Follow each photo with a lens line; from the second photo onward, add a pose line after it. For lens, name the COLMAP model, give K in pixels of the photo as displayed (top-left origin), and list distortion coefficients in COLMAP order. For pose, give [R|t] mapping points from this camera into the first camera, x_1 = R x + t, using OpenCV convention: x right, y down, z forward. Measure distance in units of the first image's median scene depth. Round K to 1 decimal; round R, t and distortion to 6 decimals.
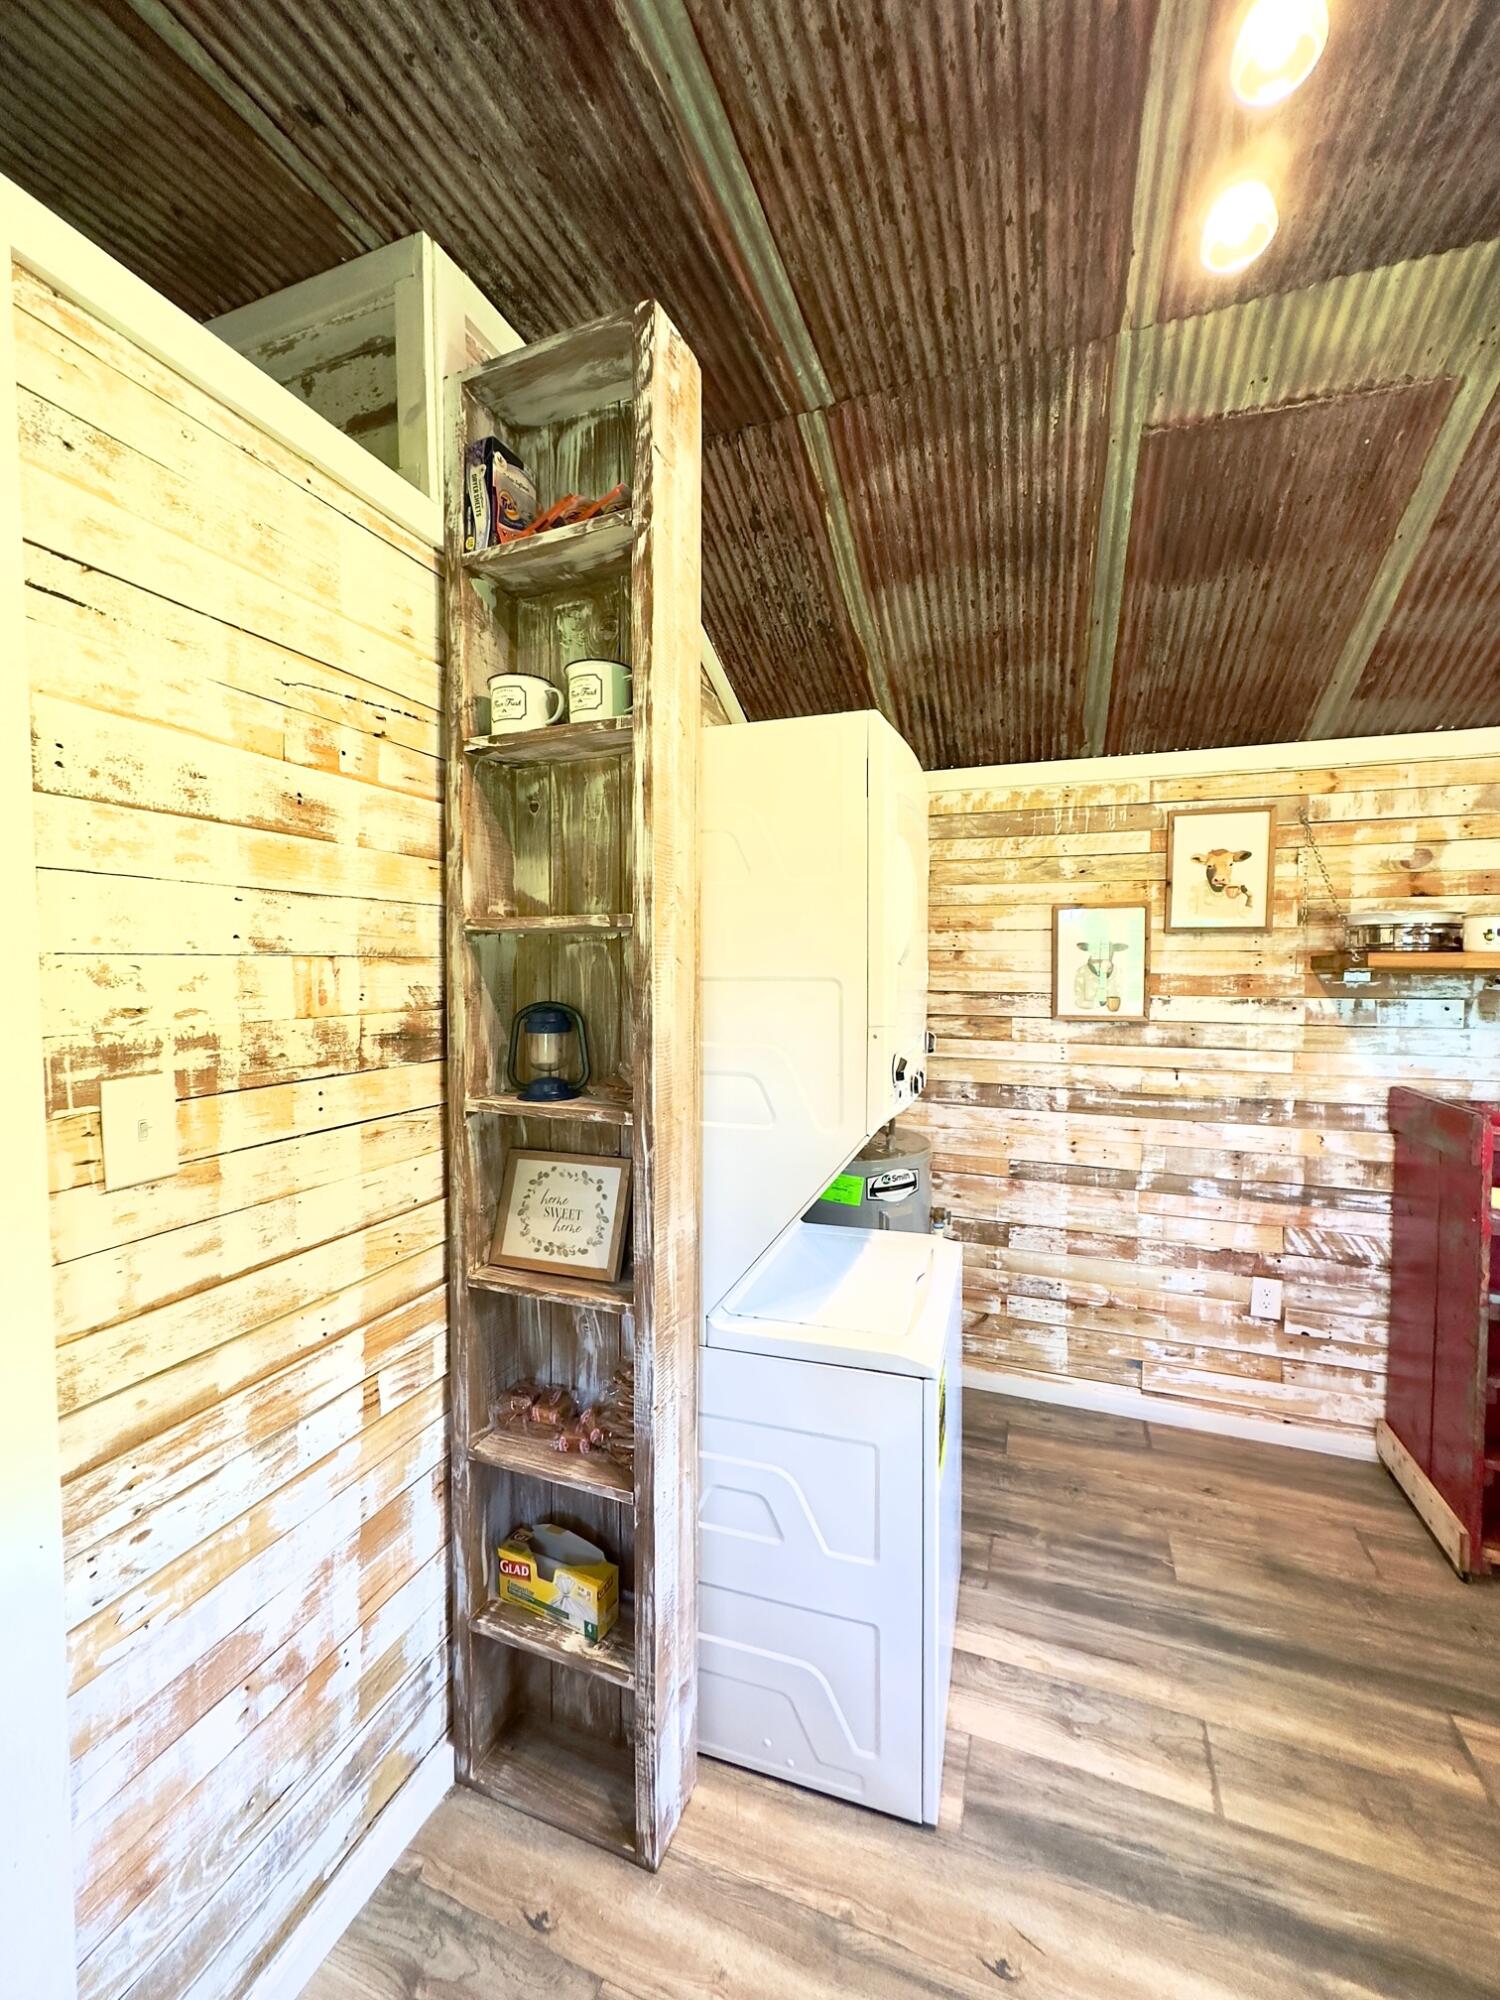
lens RADIAL K [[797.5, 0, 751.3], [0, 797.5, 1000.0], [0, 0, 1]] dist [-0.002733, 0.000920]
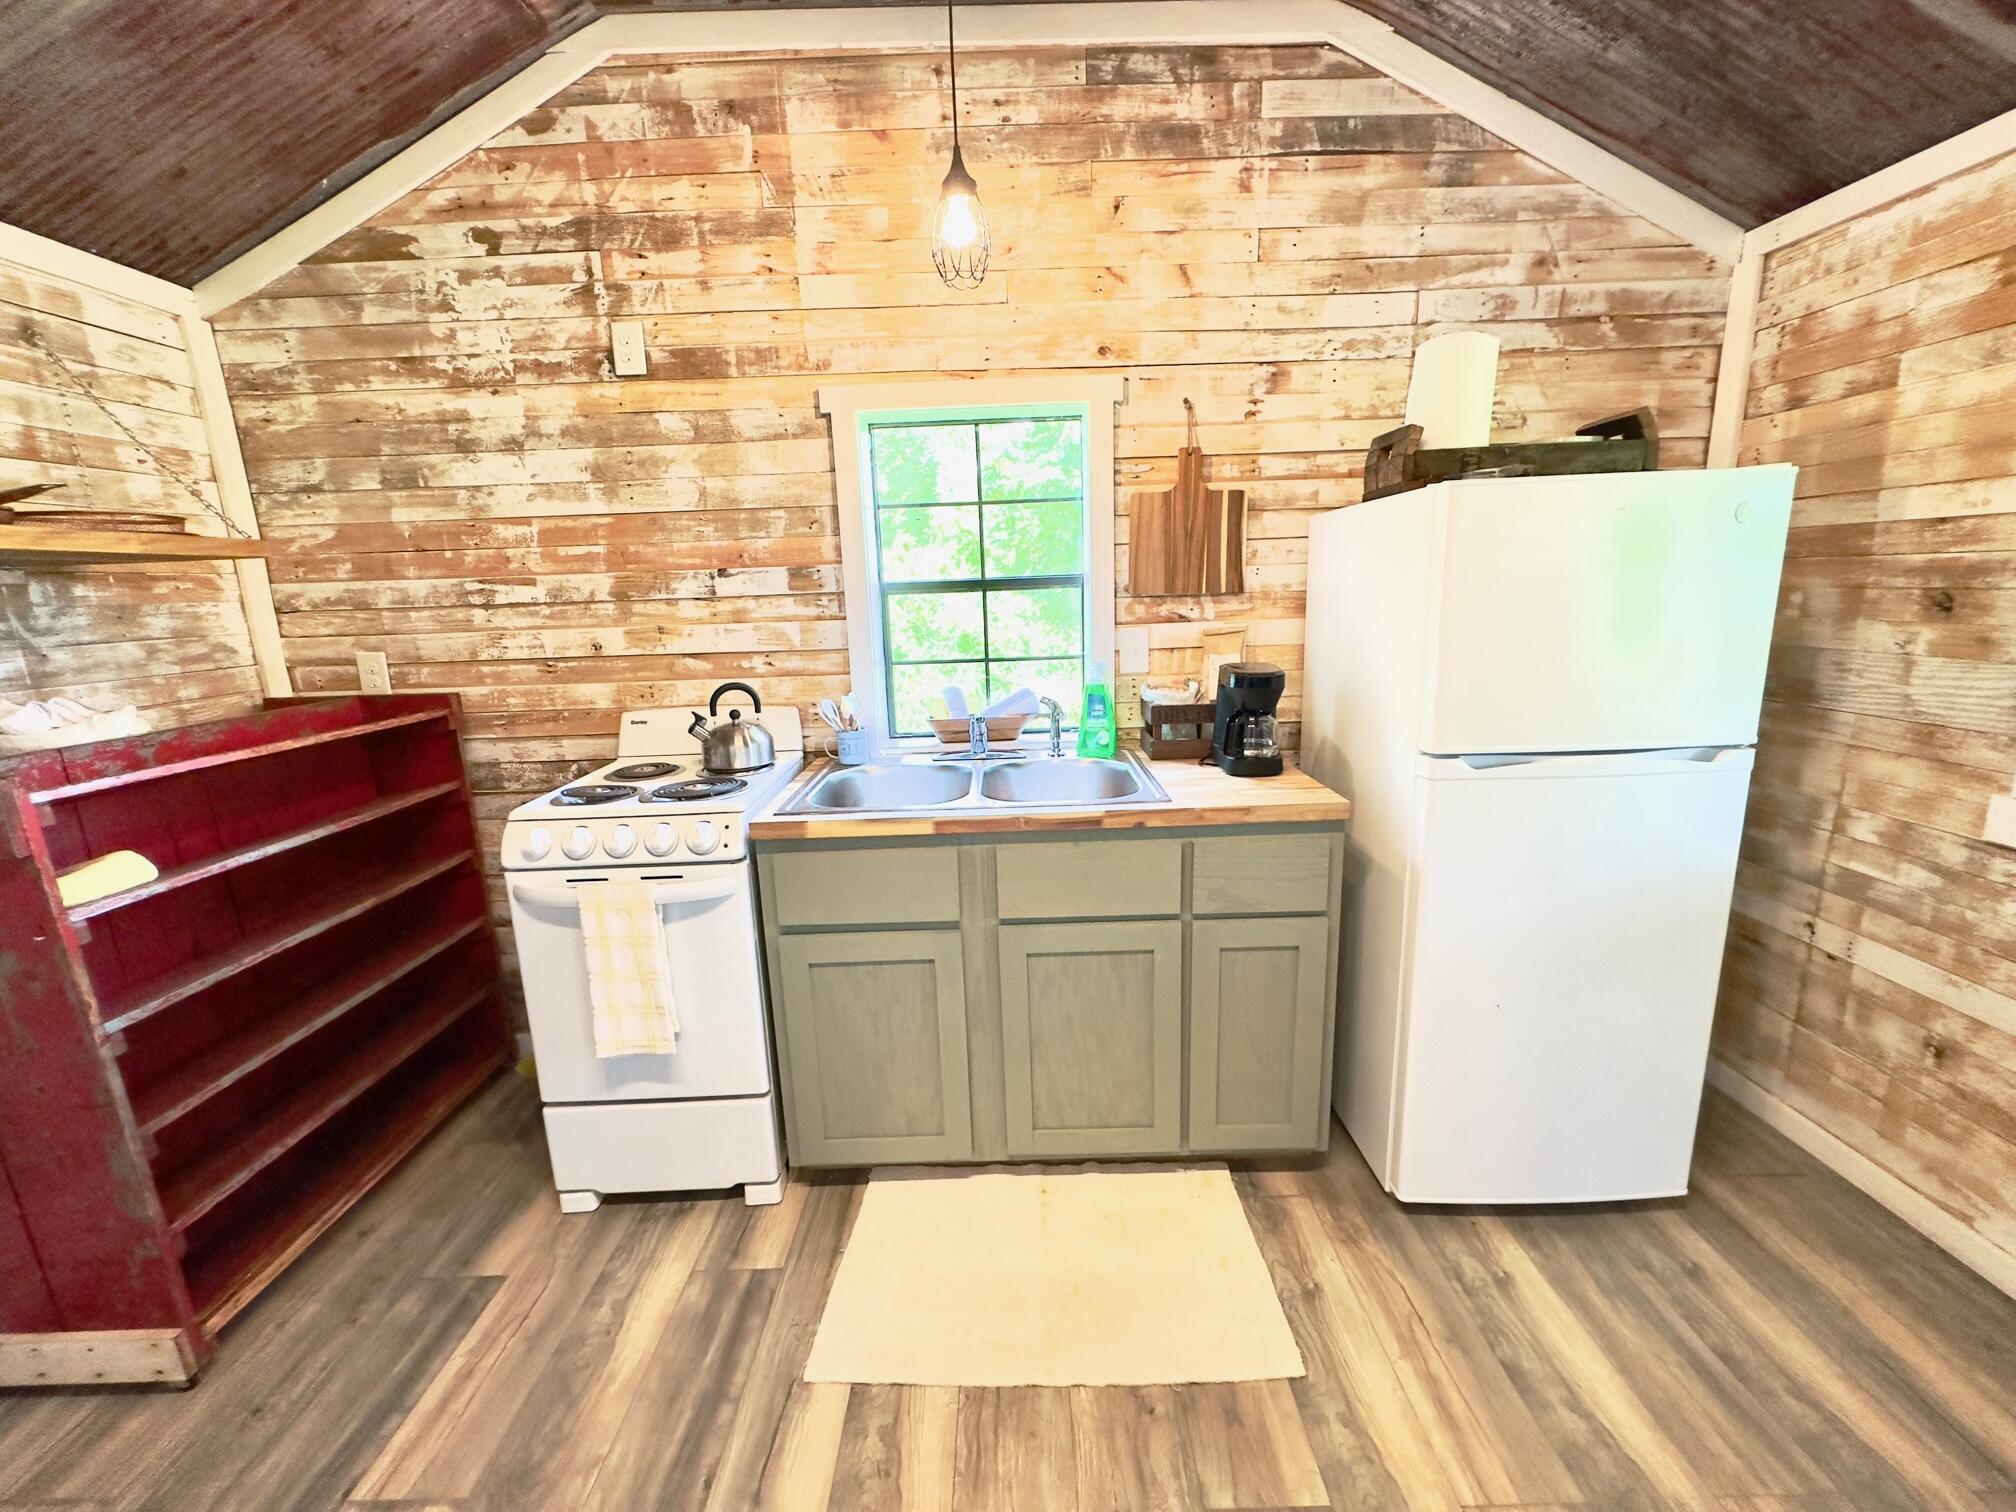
lens RADIAL K [[804.1, 0, 1014.3], [0, 804.1, 755.1], [0, 0, 1]] dist [-0.003339, 0.000156]
pose [[-0.354602, -0.190020, 0.915505, 0.058484], [0.069521, 0.971063, 0.228479, 0.044670], [-0.932429, 0.144666, -0.331130, 0.588437]]
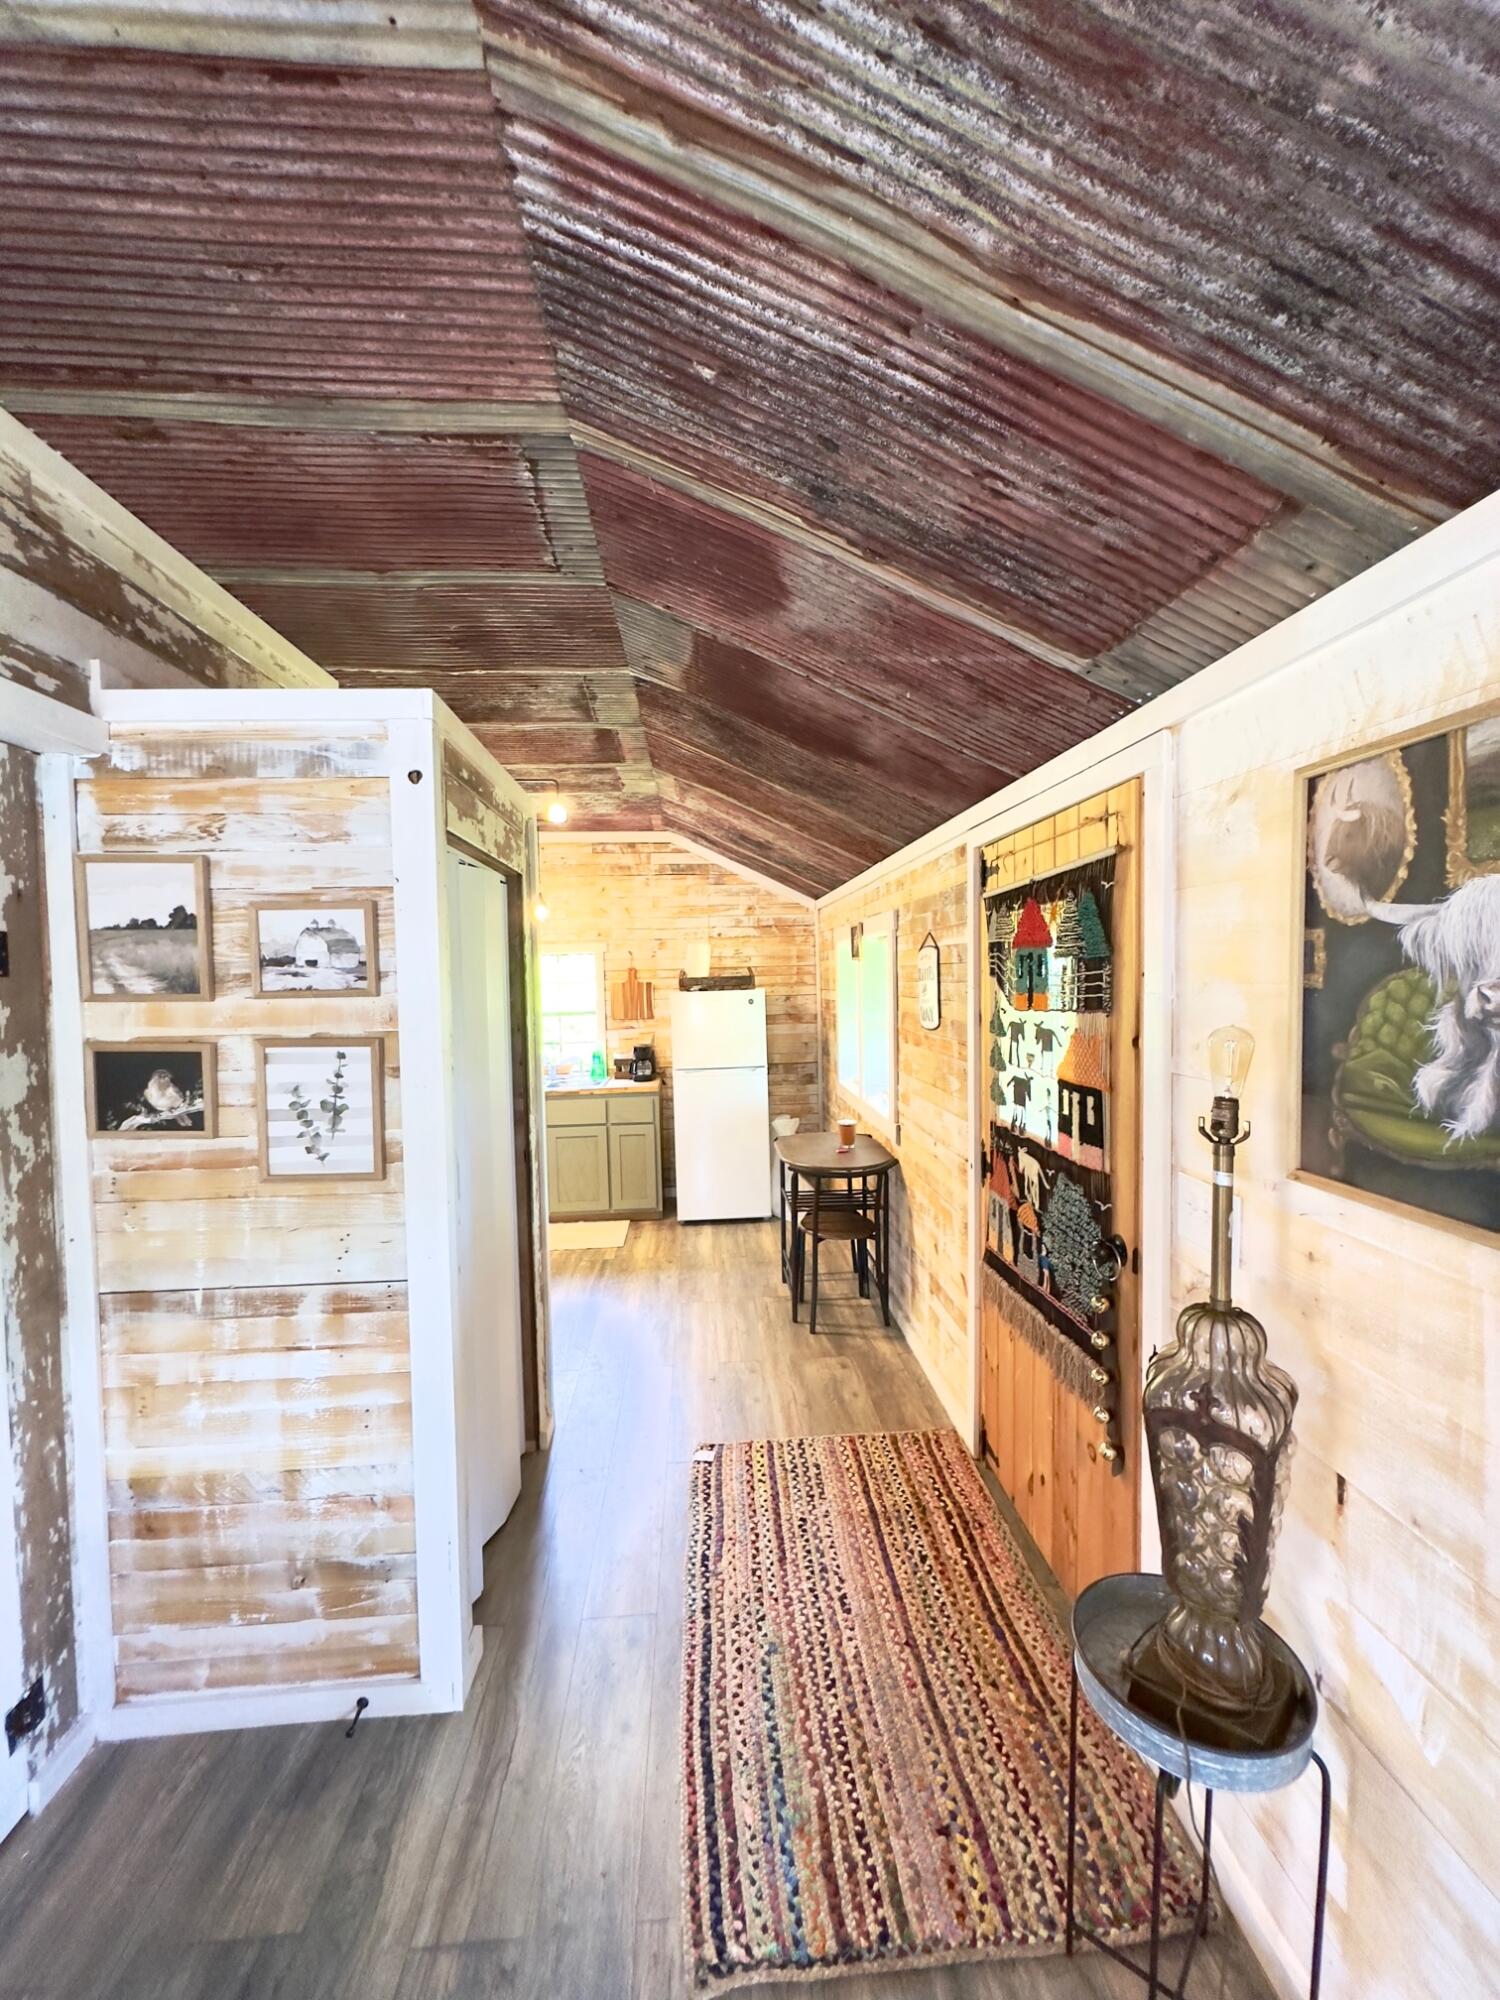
lens RADIAL K [[797.5, 0, 751.3], [0, 797.5, 1000.0], [0, 0, 1]] dist [-0.002733, 0.000920]
pose [[-0.417310, -0.022623, 0.908483, -2.578514], [0.060363, 0.996792, 0.052550, -0.154893], [-0.906757, 0.076769, -0.414606, 0.870108]]
